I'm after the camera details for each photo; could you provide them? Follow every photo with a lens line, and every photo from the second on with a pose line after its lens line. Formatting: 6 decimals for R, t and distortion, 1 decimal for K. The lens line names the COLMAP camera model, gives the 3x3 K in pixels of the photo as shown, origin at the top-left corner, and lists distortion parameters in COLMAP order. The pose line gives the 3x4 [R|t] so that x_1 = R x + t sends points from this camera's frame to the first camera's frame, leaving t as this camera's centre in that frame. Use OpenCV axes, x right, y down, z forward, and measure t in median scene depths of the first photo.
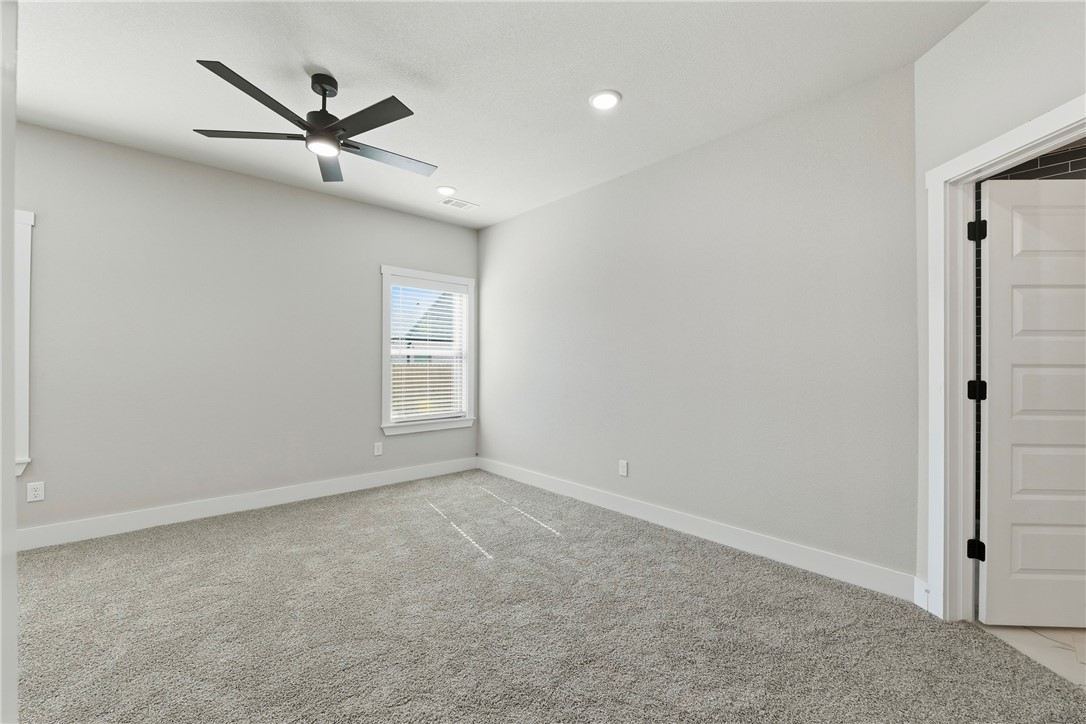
lens RADIAL K [[446.3, 0, 544.4], [0, 446.3, 365.5], [0, 0, 1]] dist [-0.011372, -0.000104]
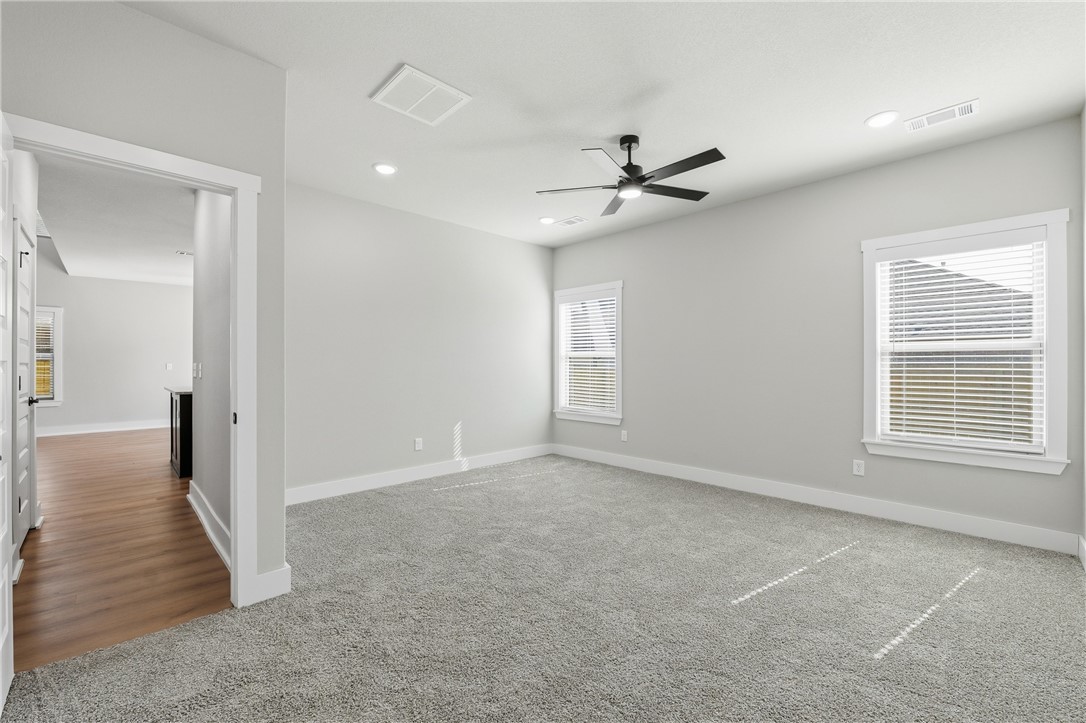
lens RADIAL K [[446.3, 0, 544.4], [0, 446.3, 365.0], [0, 0, 1]] dist [-0.011372, -0.000104]
pose [[0.037657, -0.002187, -0.999288, 0.524424], [-0.002614, 0.999994, -0.002287, 0.003244], [0.999287, 0.002698, 0.037651, 0.492467]]
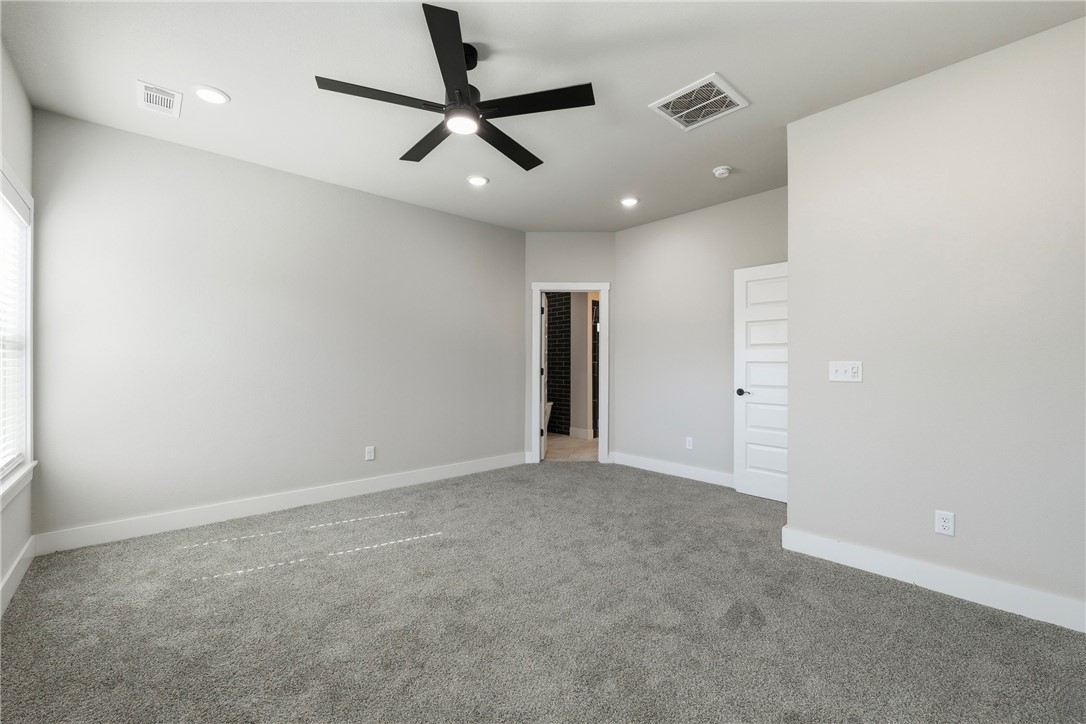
lens RADIAL K [[446.3, 0, 544.4], [0, 446.3, 365.5], [0, 0, 1]] dist [-0.011372, -0.000104]
pose [[0.008005, -0.017718, 0.999811, -0.987272], [-0.006197, 0.999823, 0.017768, -0.017820], [-0.999949, -0.006338, 0.007894, 0.566790]]
